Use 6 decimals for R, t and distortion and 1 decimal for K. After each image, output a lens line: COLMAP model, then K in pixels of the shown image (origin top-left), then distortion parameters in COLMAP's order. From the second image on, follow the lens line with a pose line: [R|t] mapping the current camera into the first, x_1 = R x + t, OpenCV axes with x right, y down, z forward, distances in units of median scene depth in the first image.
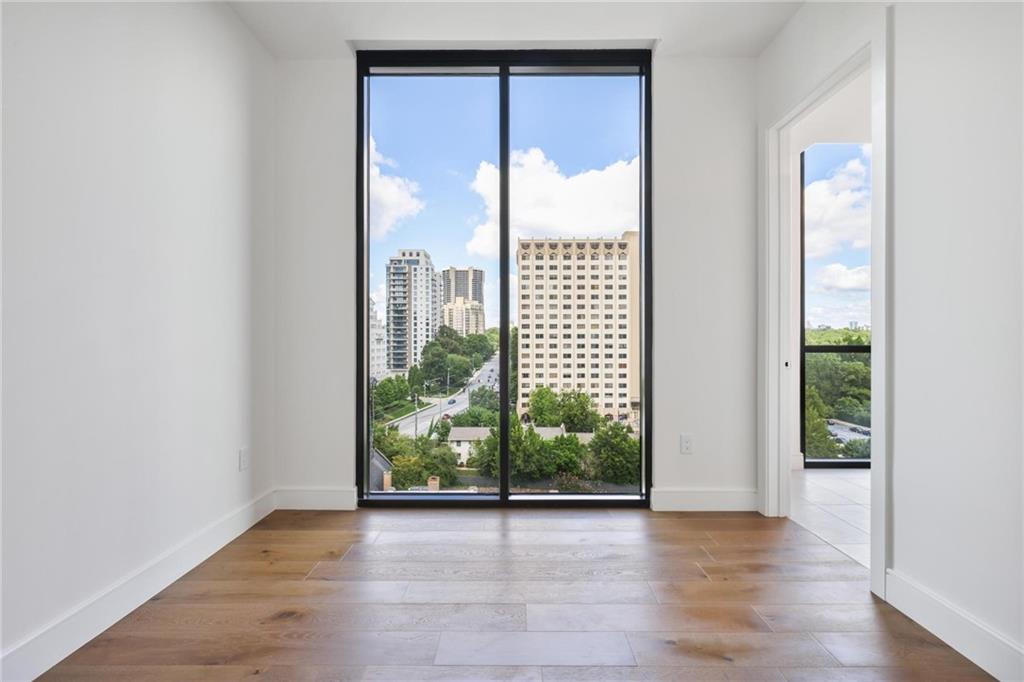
lens RADIAL K [[466.3, 0, 504.5], [0, 466.3, 336.1], [0, 0, 1]] dist [0.000342, 0.000183]
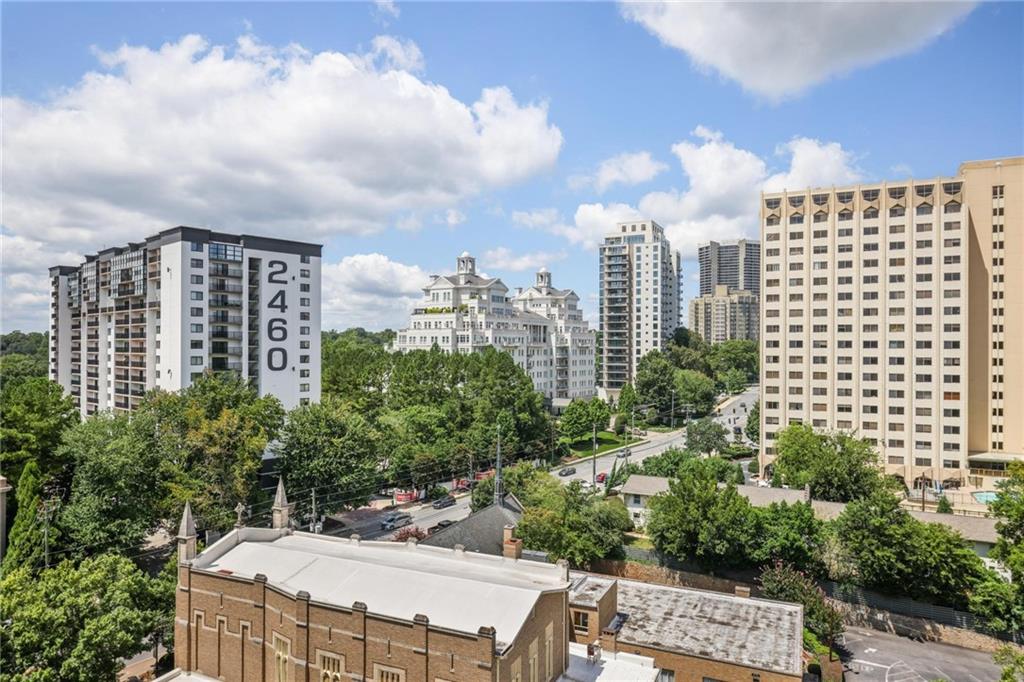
lens RADIAL K [[653.8, 0, 515.8], [0, 653.8, 344.4], [0, 0, 1]] dist [0.004043, -0.002049]
pose [[0.905108, 0.003842, -0.425165, 0.108330], [-0.003031, 0.999992, 0.002585, -0.000390], [0.425172, -0.001052, 0.905112, 0.034227]]
